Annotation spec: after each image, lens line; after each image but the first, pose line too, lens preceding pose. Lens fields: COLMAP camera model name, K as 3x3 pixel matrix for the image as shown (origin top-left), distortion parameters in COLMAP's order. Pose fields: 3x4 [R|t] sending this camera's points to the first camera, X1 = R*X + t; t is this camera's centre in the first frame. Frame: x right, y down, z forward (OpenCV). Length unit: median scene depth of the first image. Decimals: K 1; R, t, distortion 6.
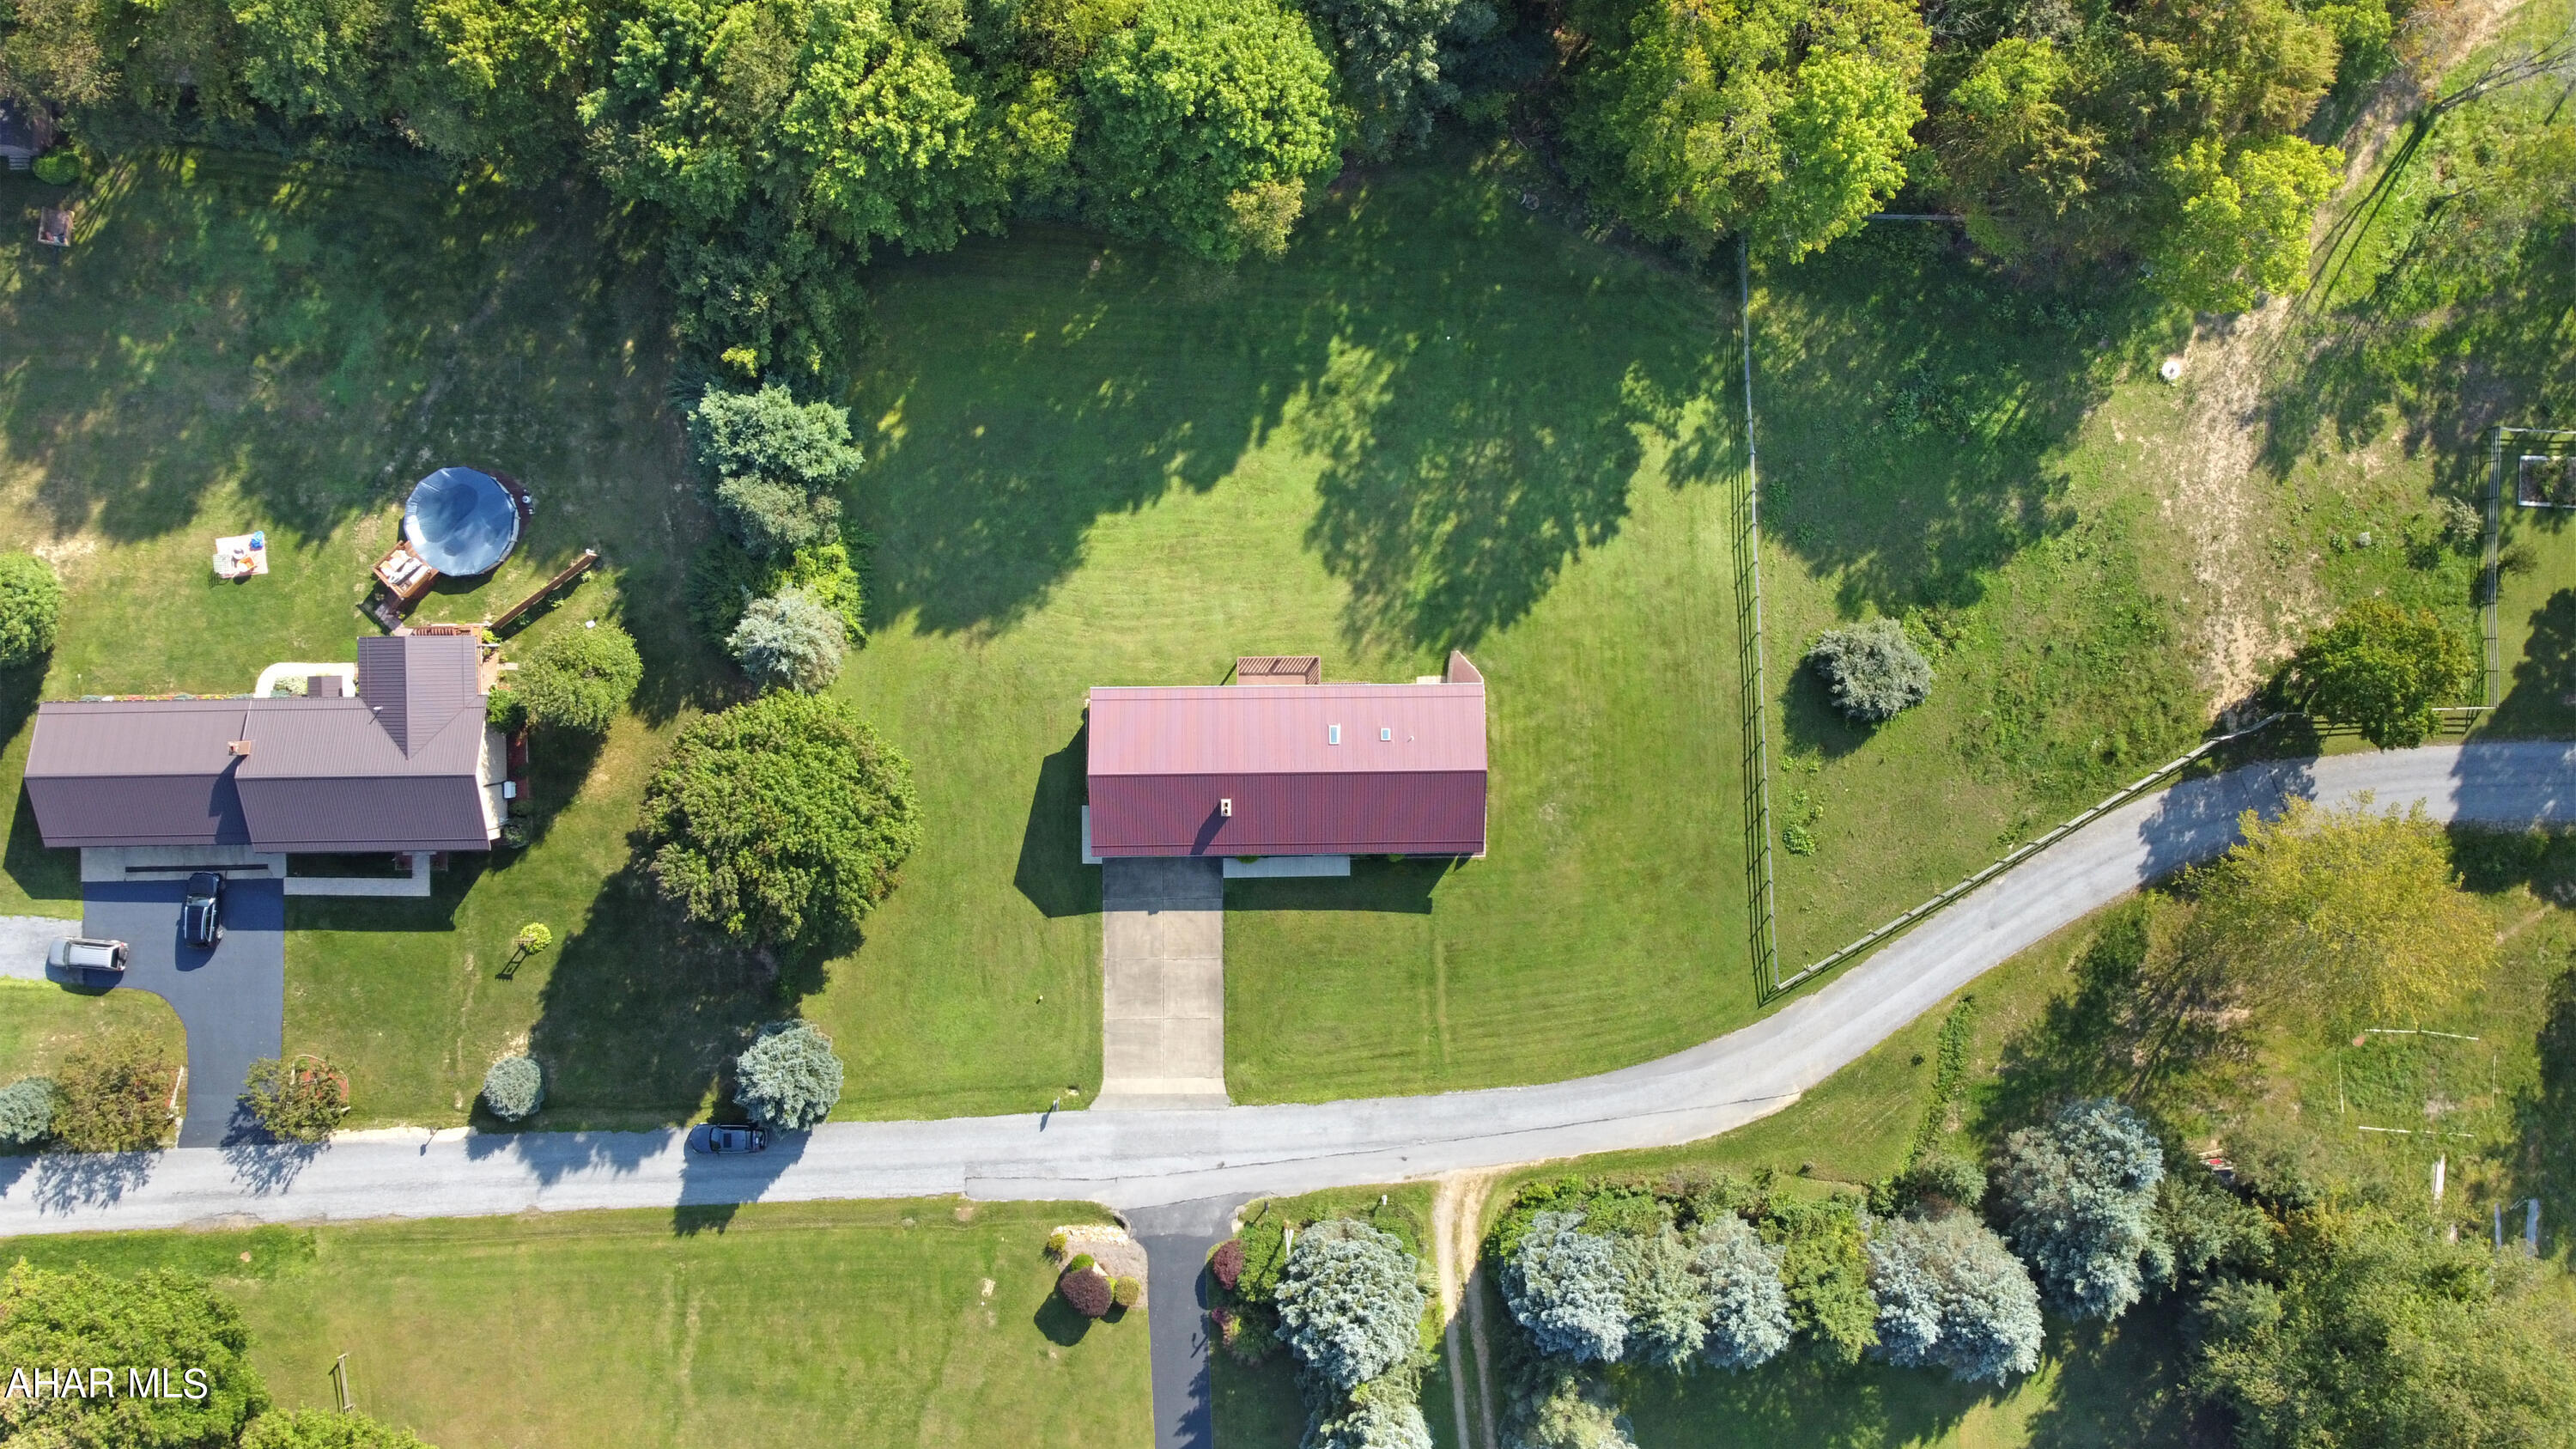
lens RADIAL K [[1865.9, 0, 1288.0], [0, 1865.9, 724.5], [0, 0, 1]] dist [-0.061101, -0.005293]
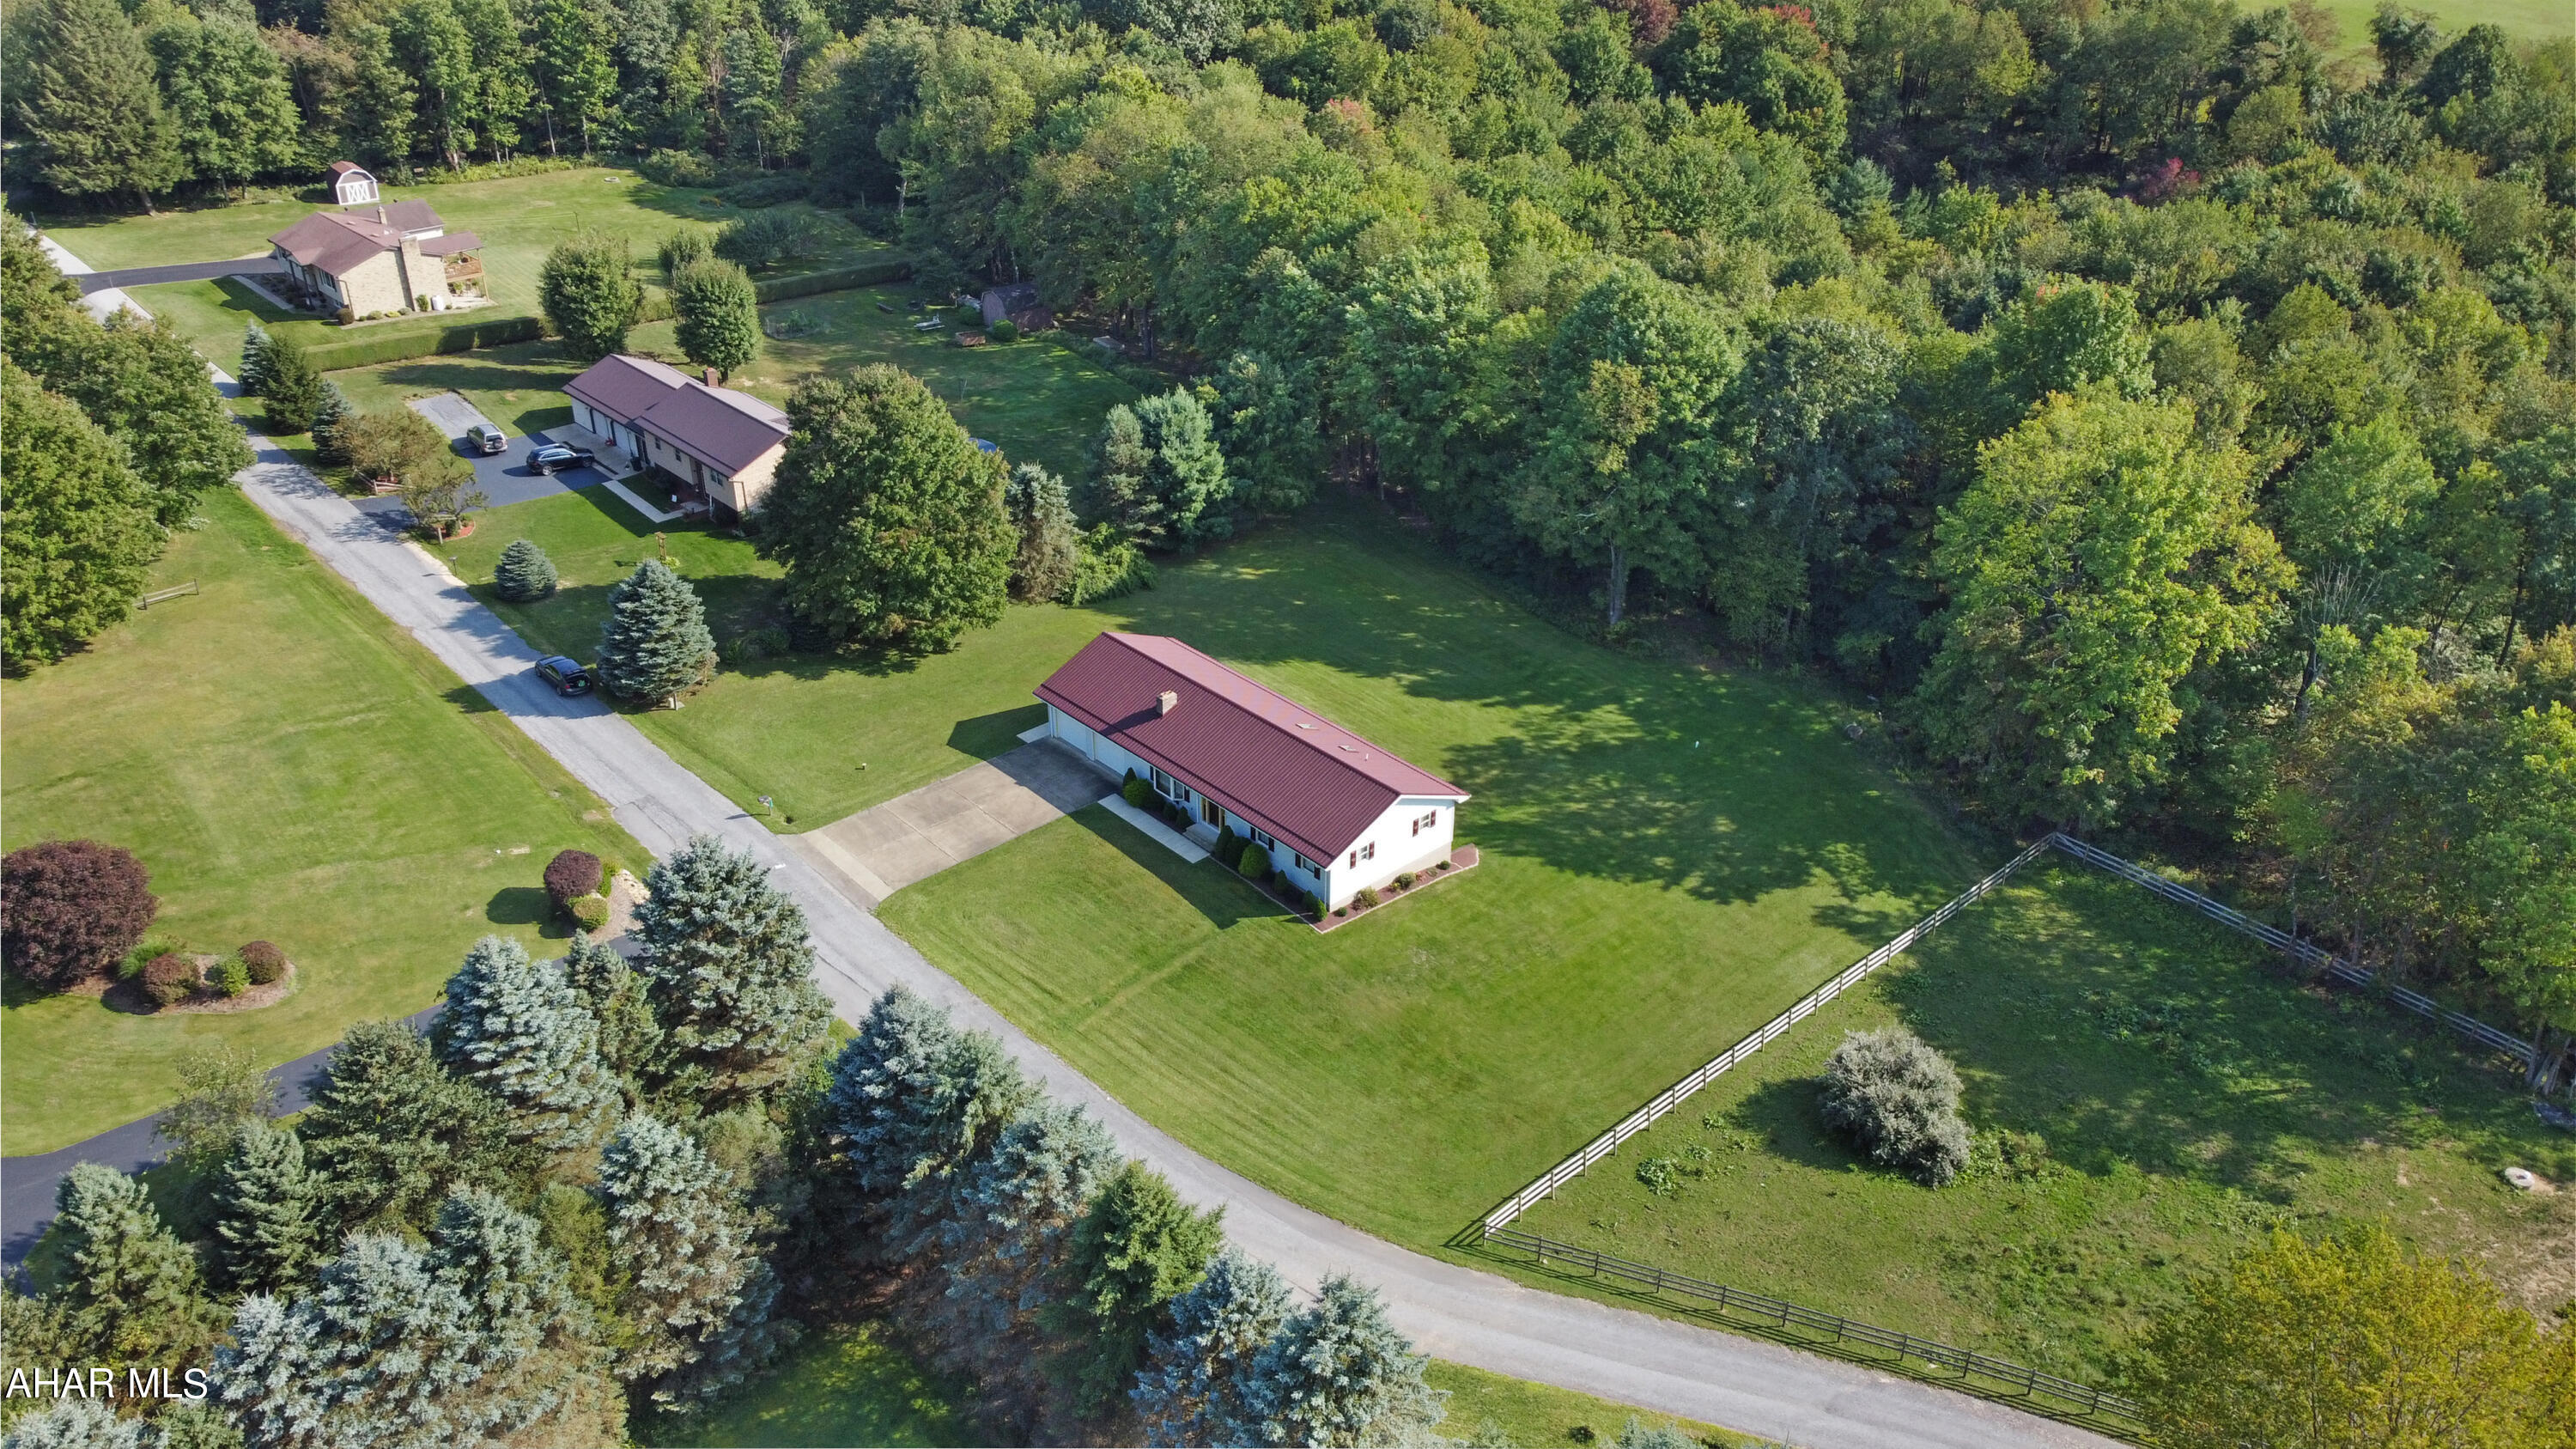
lens RADIAL K [[1865.9, 0, 1288.0], [0, 1865.9, 724.5], [0, 0, 1]] dist [-0.061101, -0.005293]
pose [[0.659782, 0.392419, -0.640855, 0.548259], [-0.751296, 0.326824, -0.573358, 0.488683], [-0.015549, 0.859764, 0.510456, 0.525379]]
